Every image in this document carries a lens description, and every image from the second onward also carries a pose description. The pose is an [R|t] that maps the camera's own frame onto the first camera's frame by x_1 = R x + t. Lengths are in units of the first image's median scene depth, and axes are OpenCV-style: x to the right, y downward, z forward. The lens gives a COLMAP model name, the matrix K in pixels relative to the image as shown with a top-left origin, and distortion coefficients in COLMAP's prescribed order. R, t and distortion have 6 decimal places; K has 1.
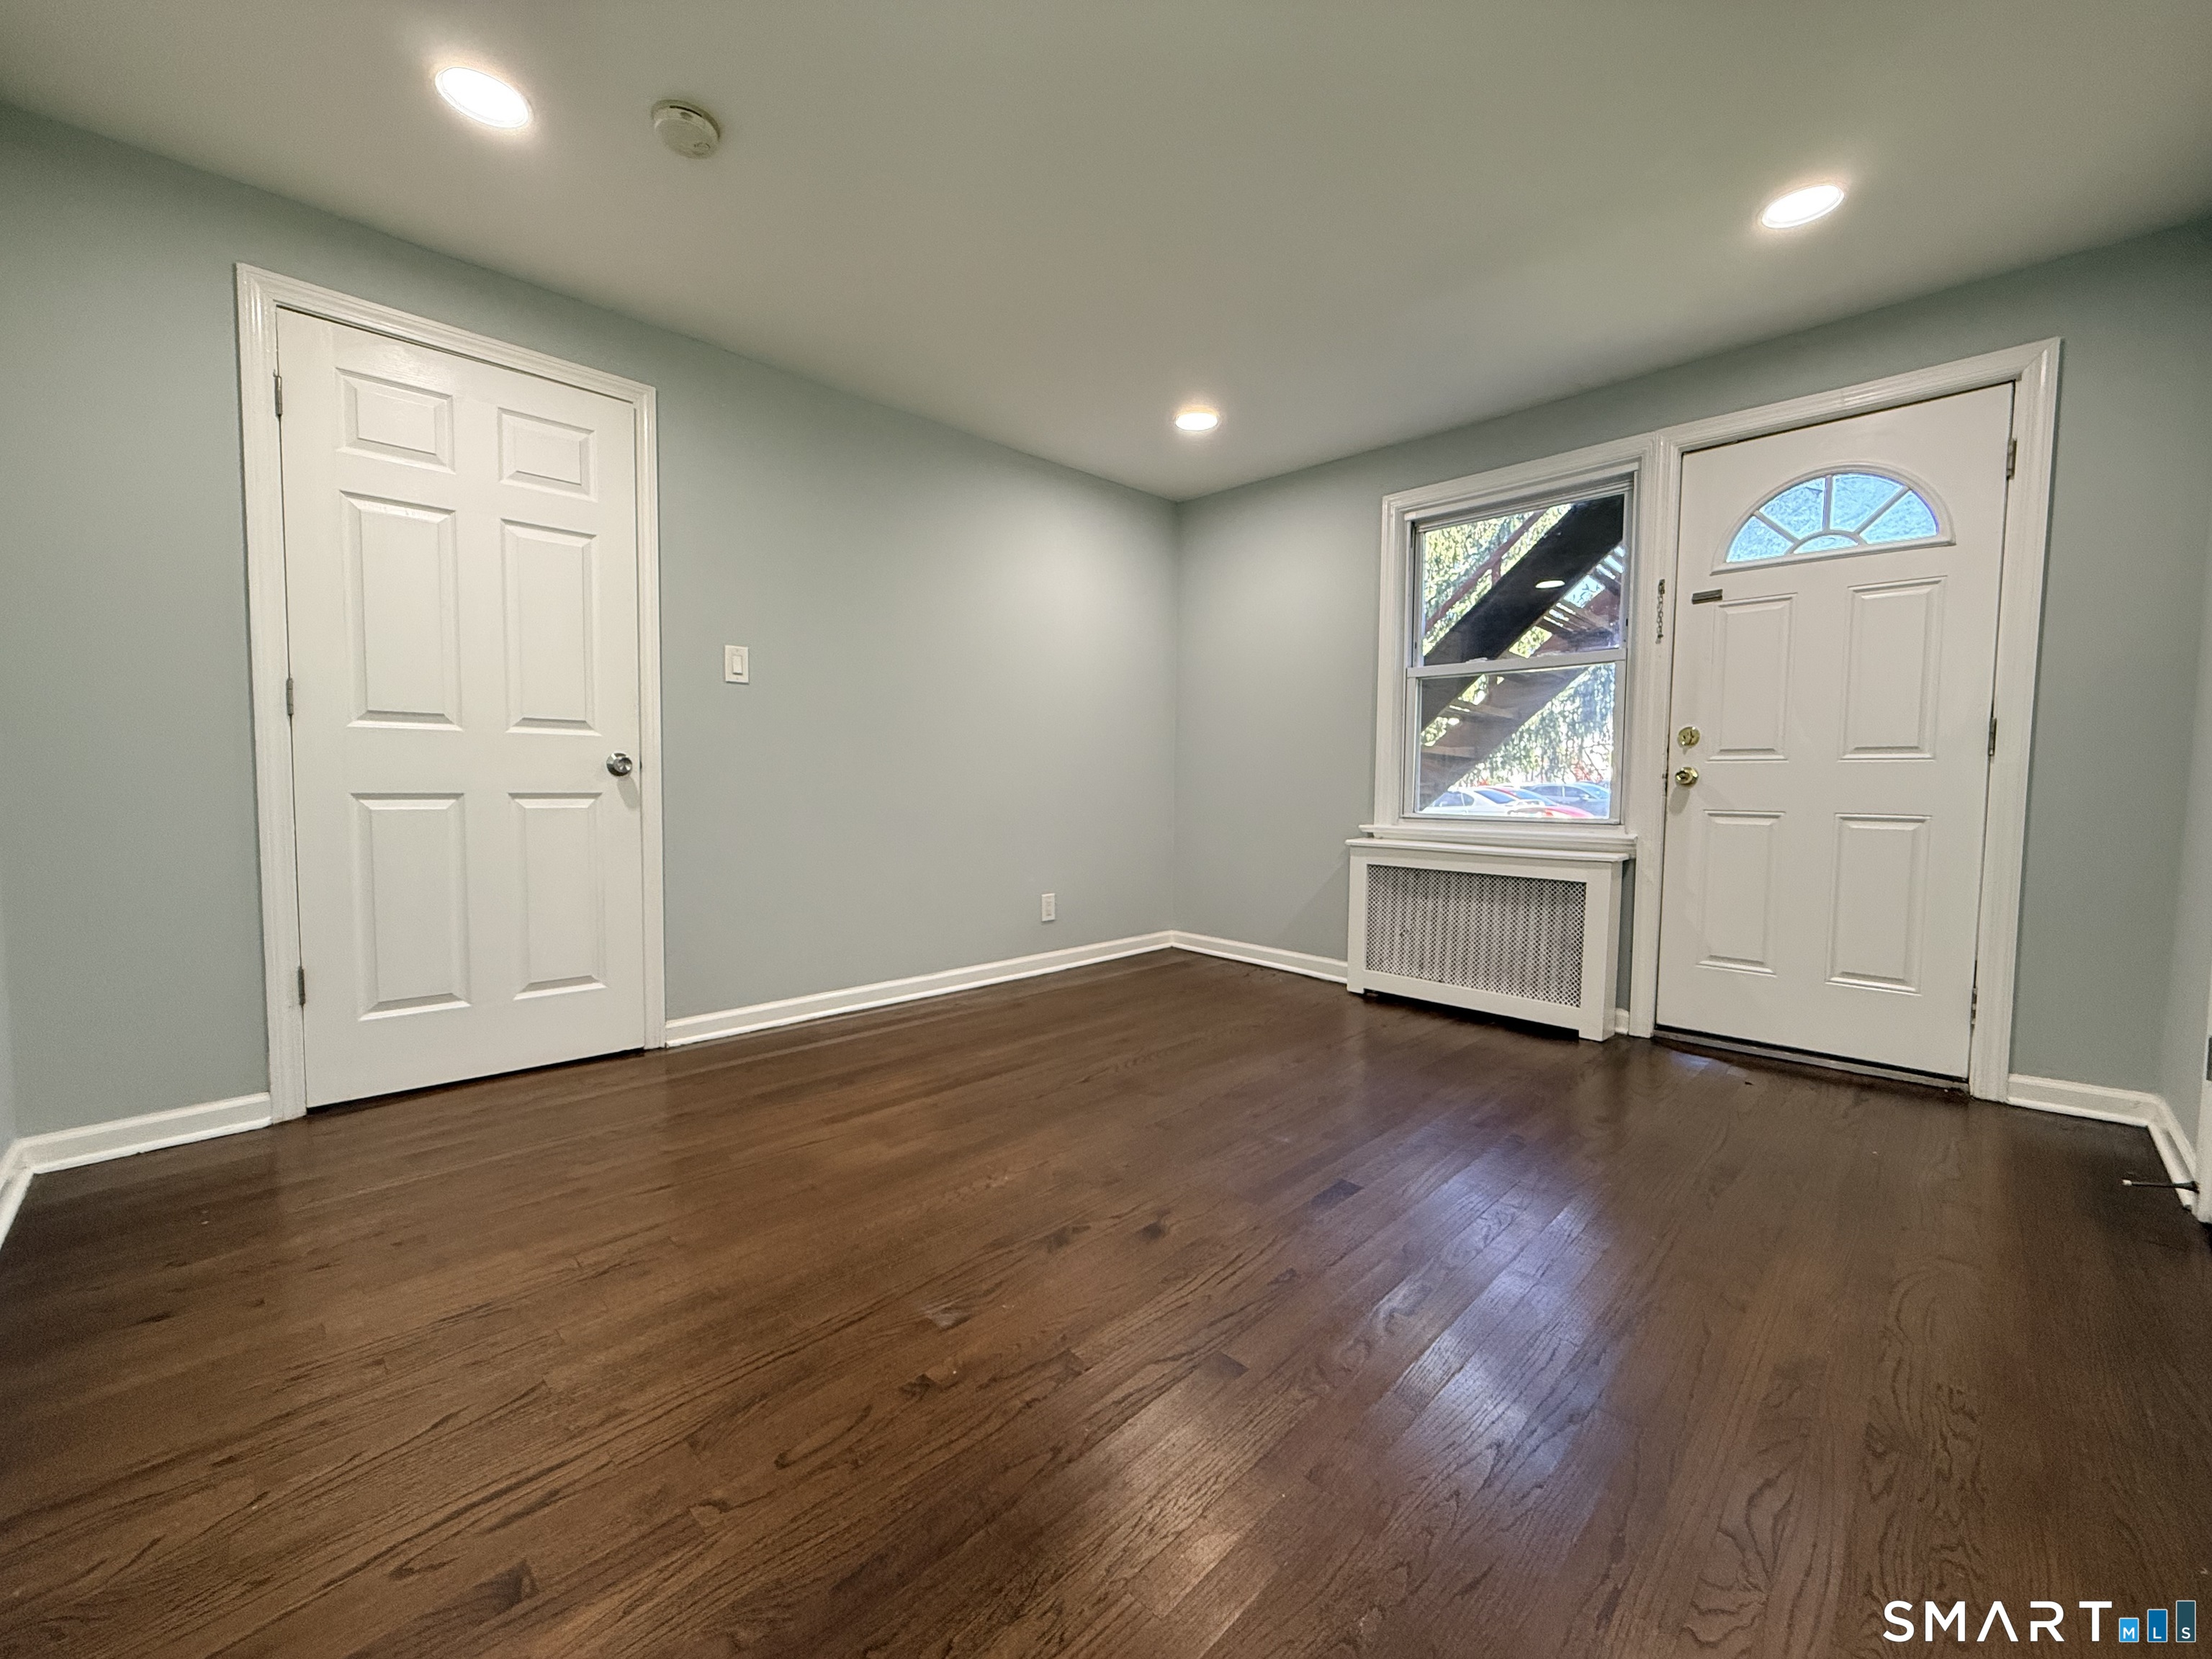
lens RADIAL K [[876.6, 0, 1119.3], [0, 876.6, 829.2], [0, 0, 1]] dist [-0.000397, 0.000055]
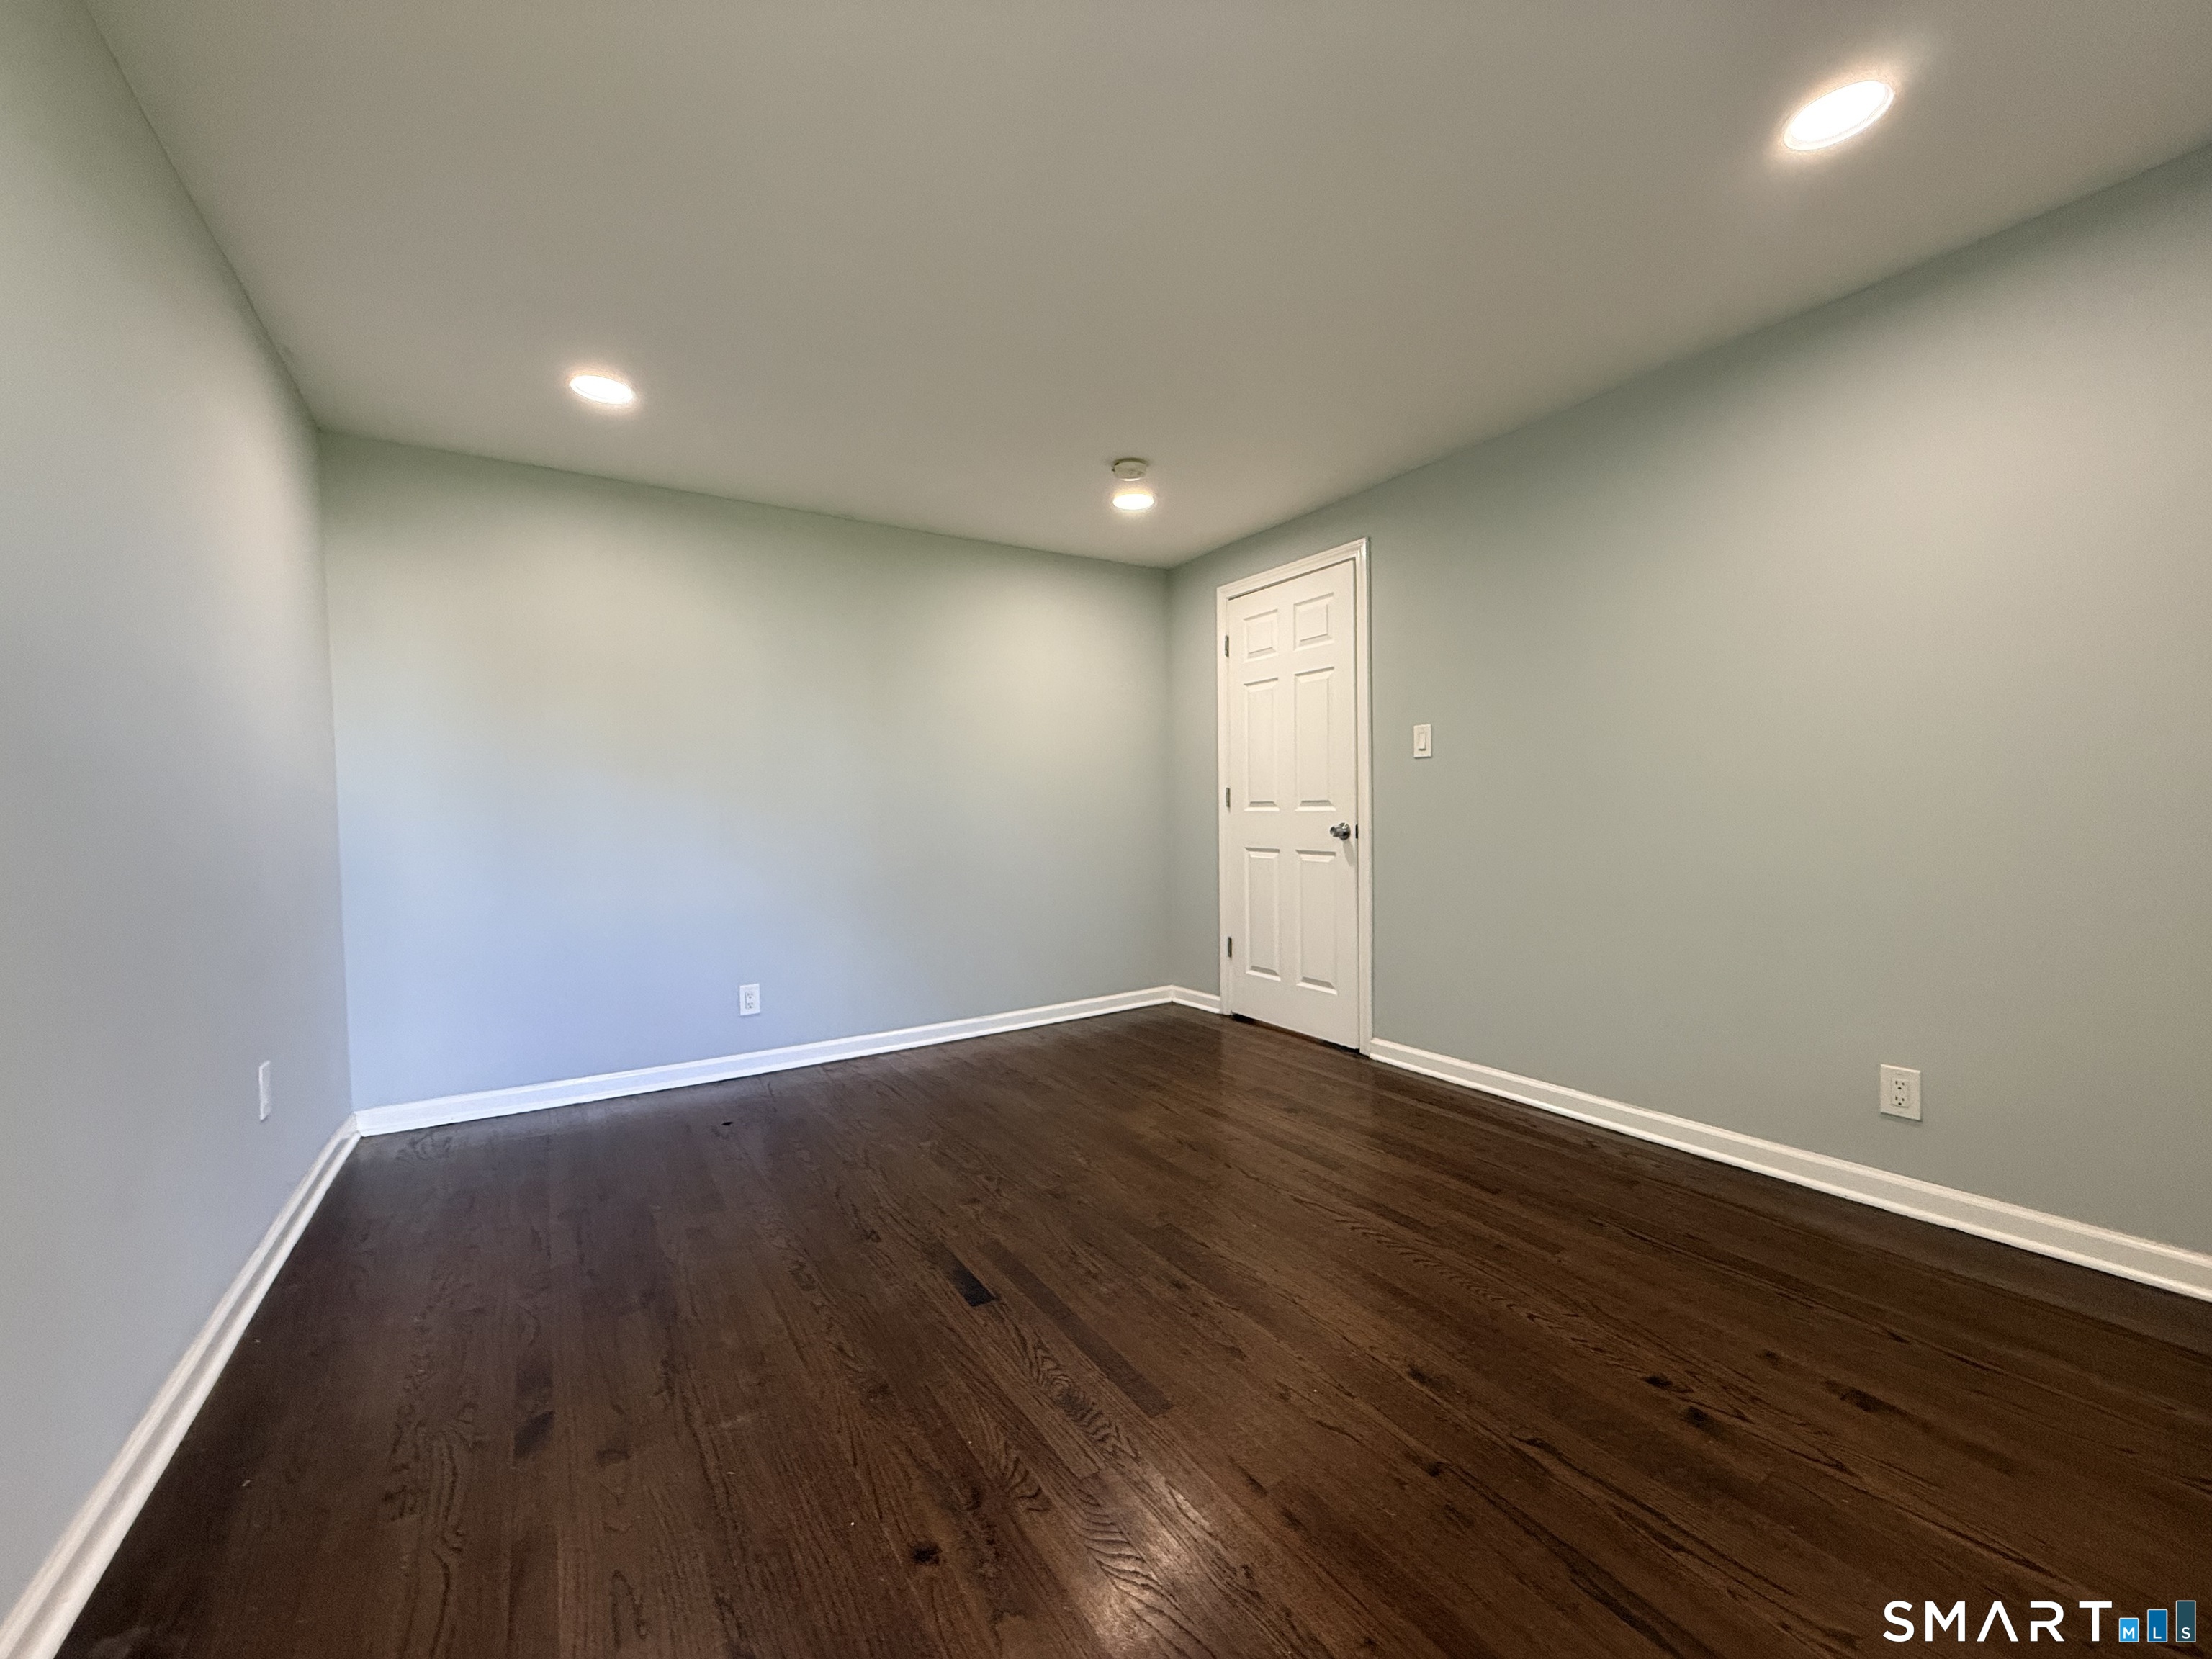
lens RADIAL K [[876.6, 0, 1099.8], [0, 876.6, 839.6], [0, 0, 1]] dist [-0.000397, 0.000055]
pose [[-0.226689, 0.024201, -0.973666, 0.765527], [-0.049152, 0.998133, 0.036253, -0.085468], [0.972726, 0.056076, -0.225077, 0.881311]]
